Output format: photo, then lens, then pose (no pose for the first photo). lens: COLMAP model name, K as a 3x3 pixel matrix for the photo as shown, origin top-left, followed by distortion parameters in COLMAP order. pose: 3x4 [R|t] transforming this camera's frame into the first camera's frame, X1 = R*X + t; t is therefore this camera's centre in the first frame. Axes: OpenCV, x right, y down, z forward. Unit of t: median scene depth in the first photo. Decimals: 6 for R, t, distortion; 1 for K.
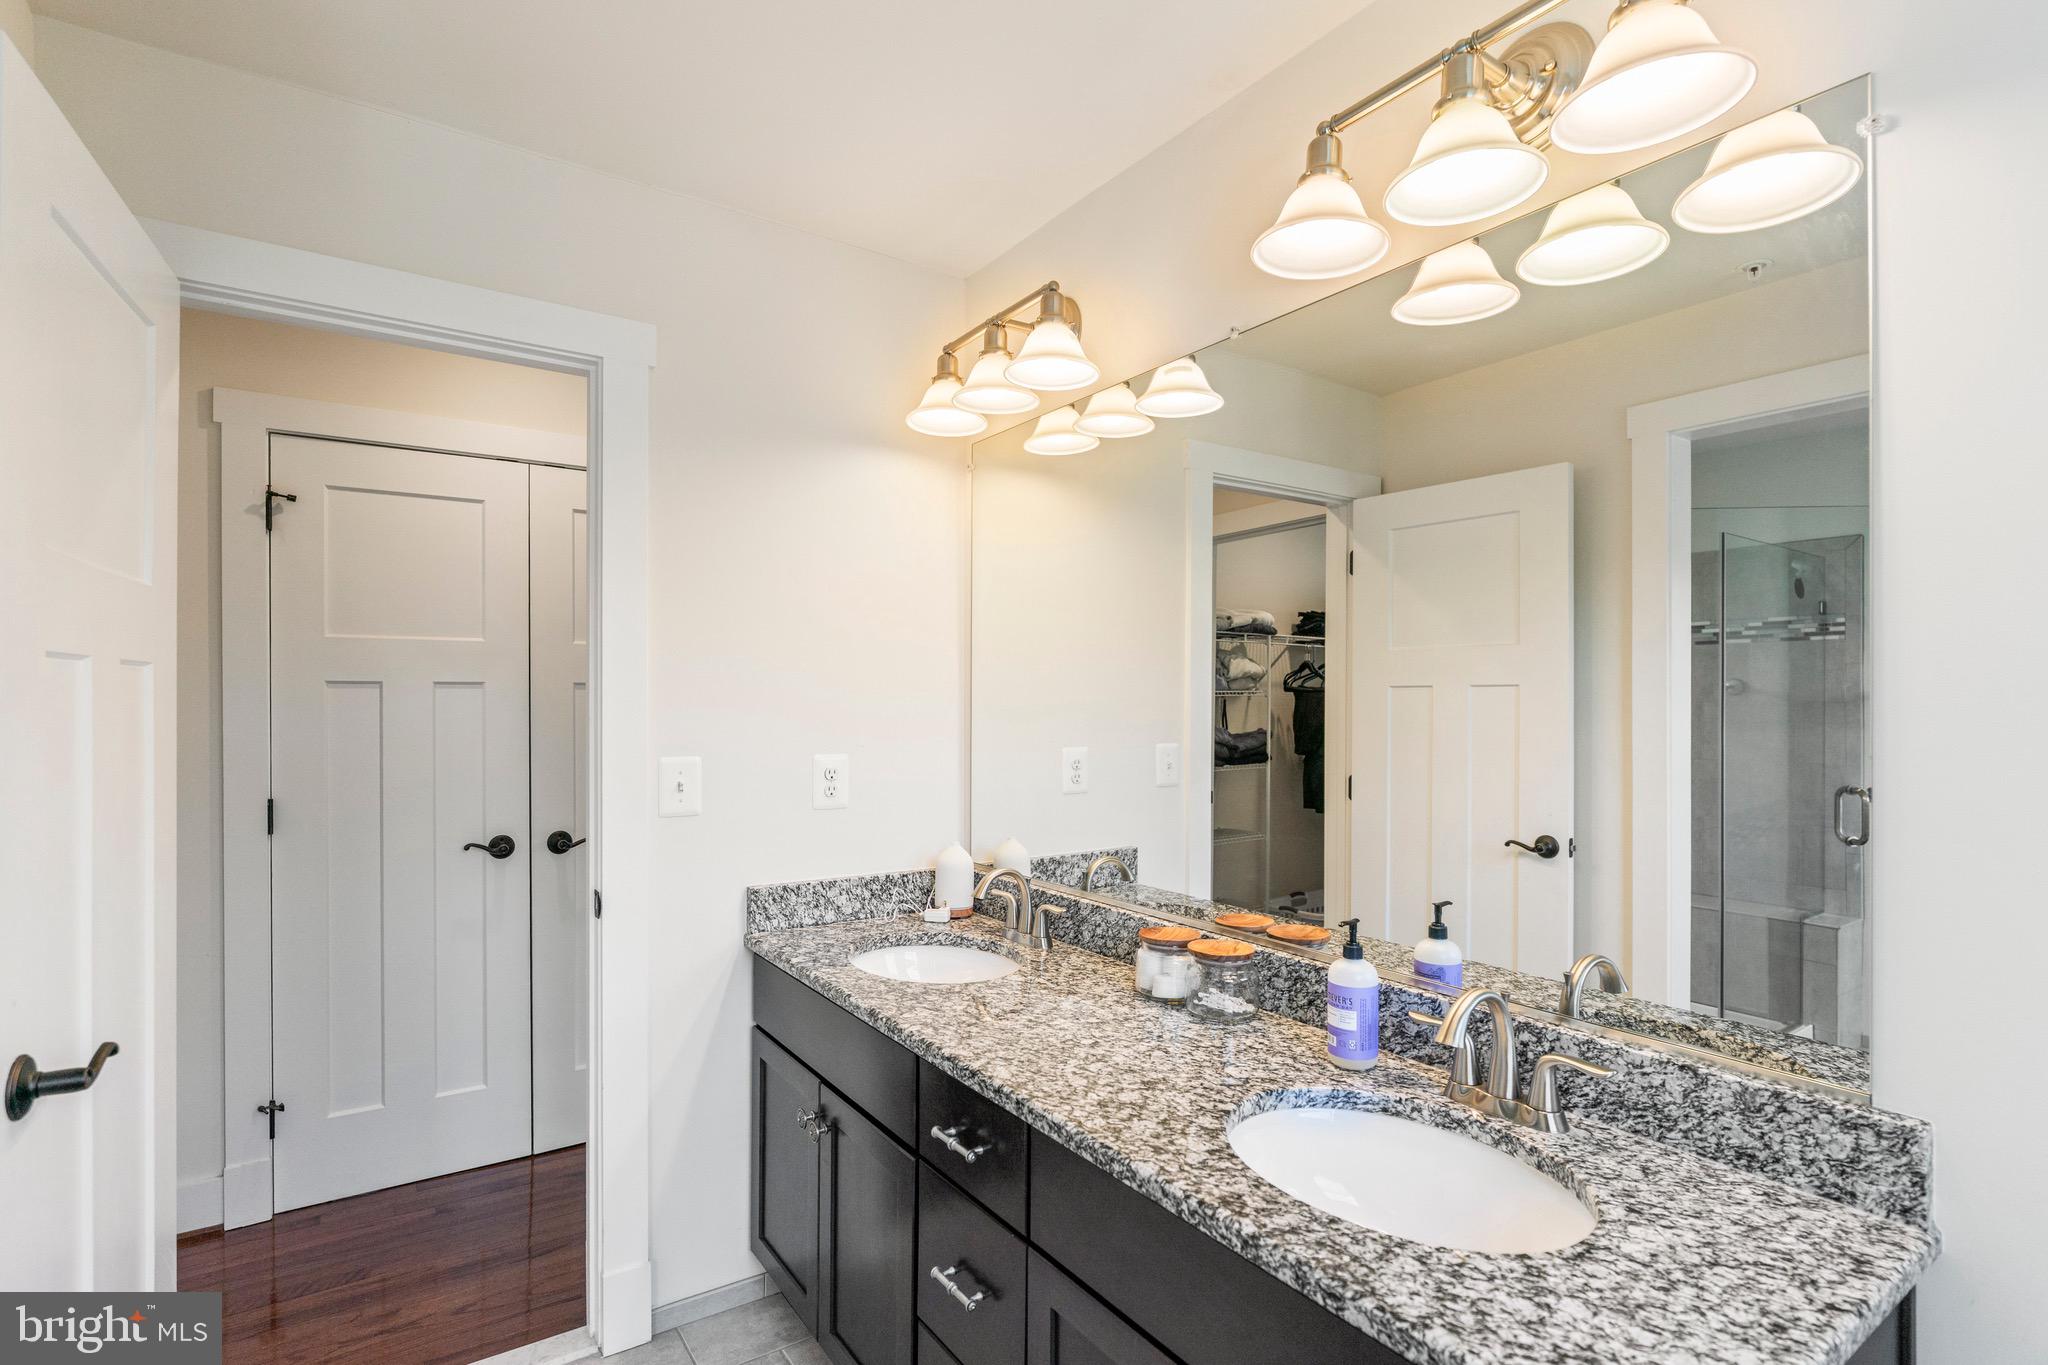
lens RADIAL K [[971.3, 0, 1011.1], [0, 971.3, 700.4], [0, 0, 1]] dist [0.002542, 0.000111]
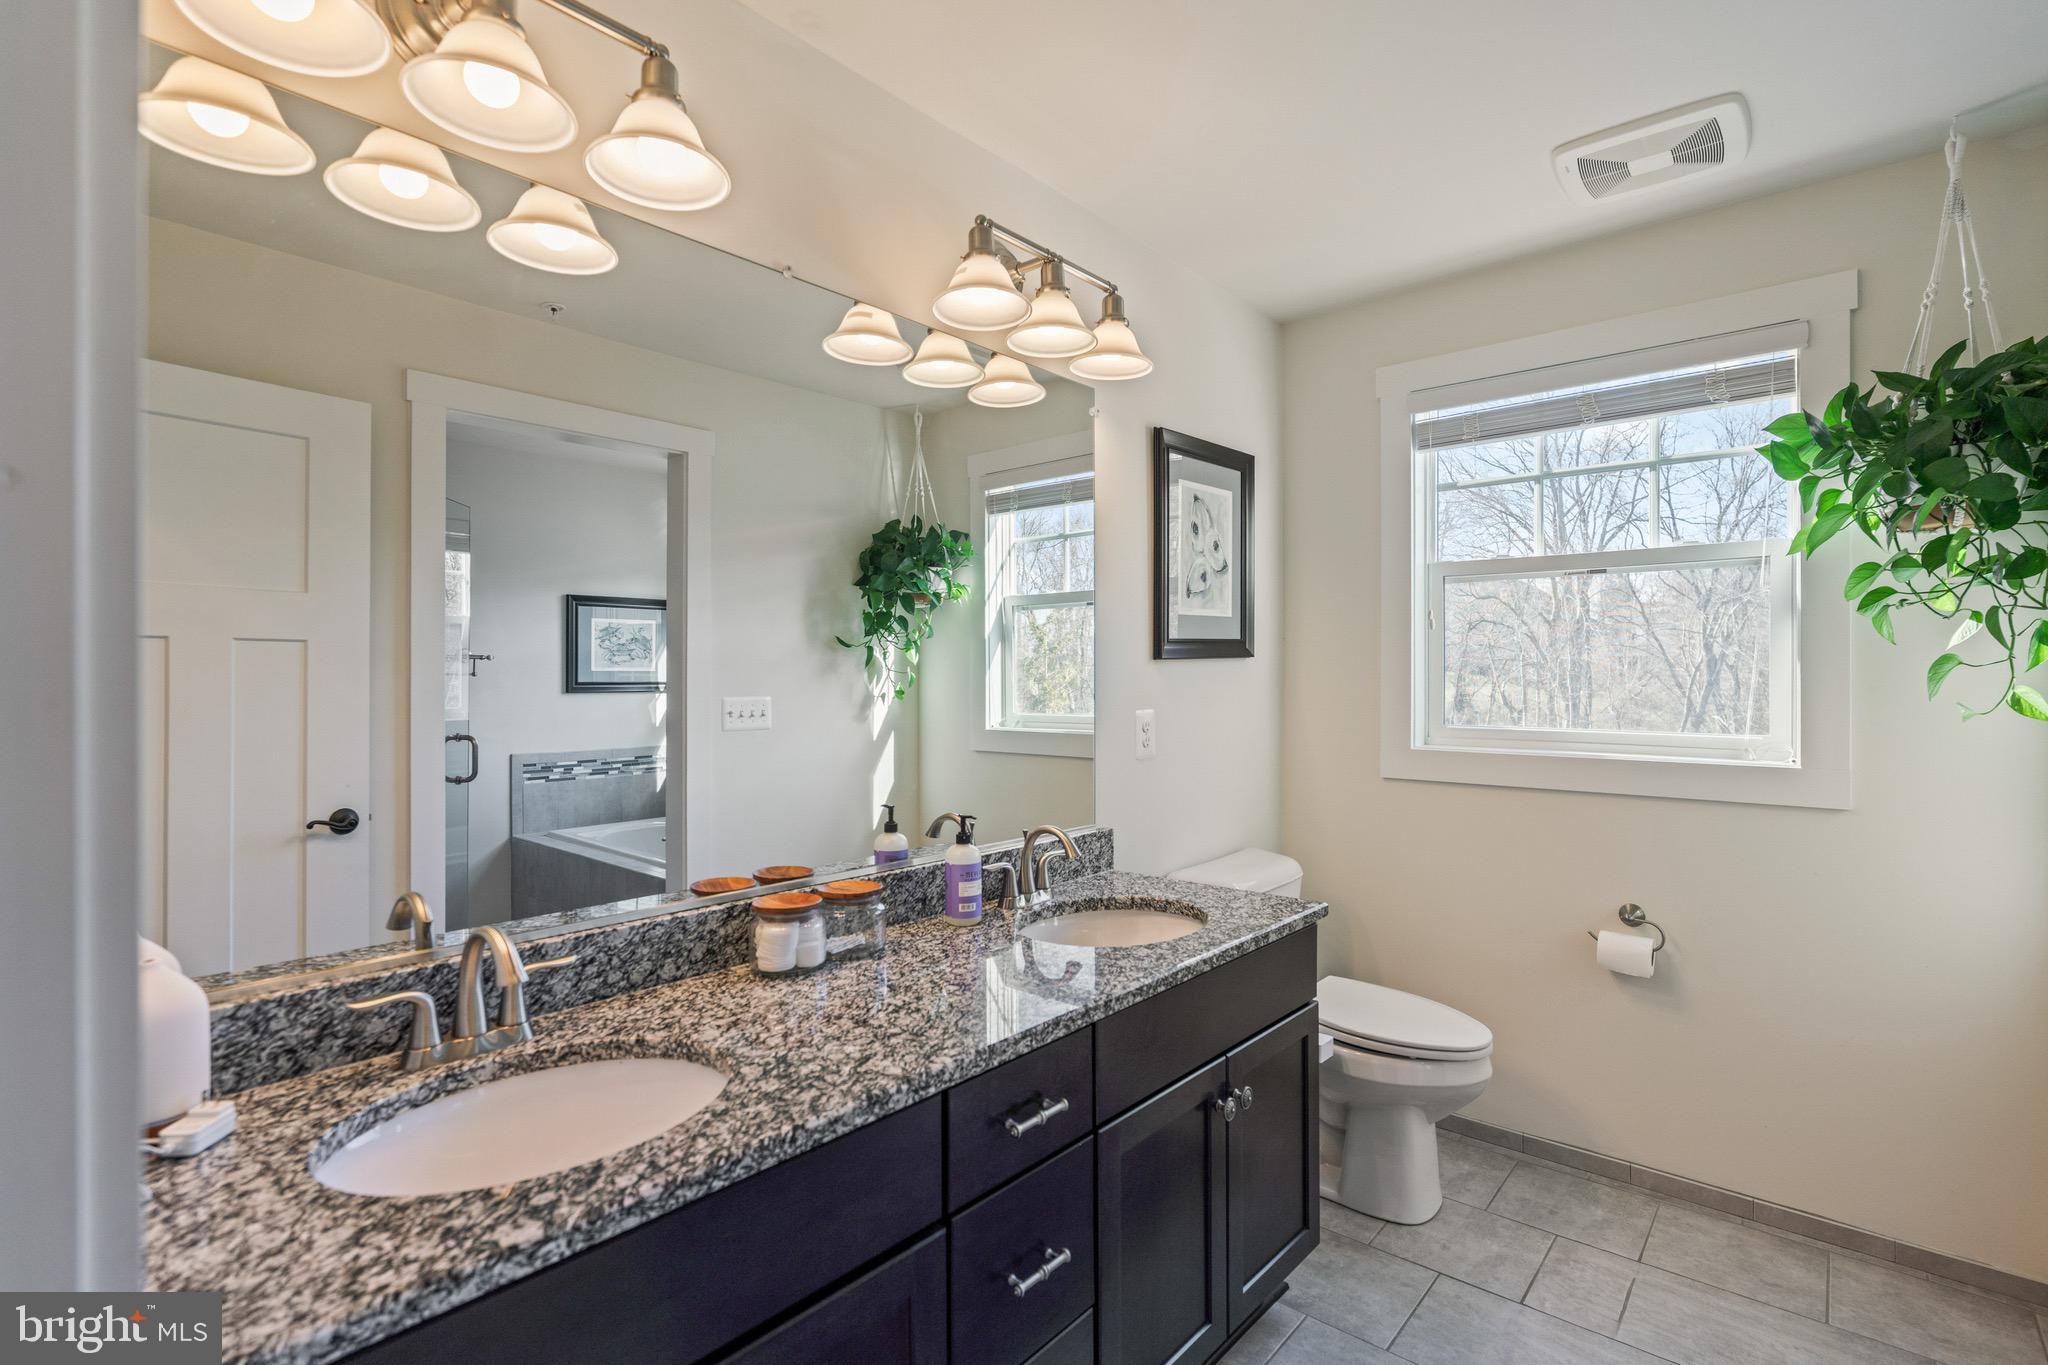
lens RADIAL K [[971.3, 0, 1010.6], [0, 971.3, 680.2], [0, 0, 1]] dist [0.002542, 0.000111]
pose [[-0.251259, -0.003820, 0.967912, -0.868293], [-0.006034, 0.999979, 0.002381, 0.030531], [-0.967901, -0.005242, -0.251277, 1.147215]]
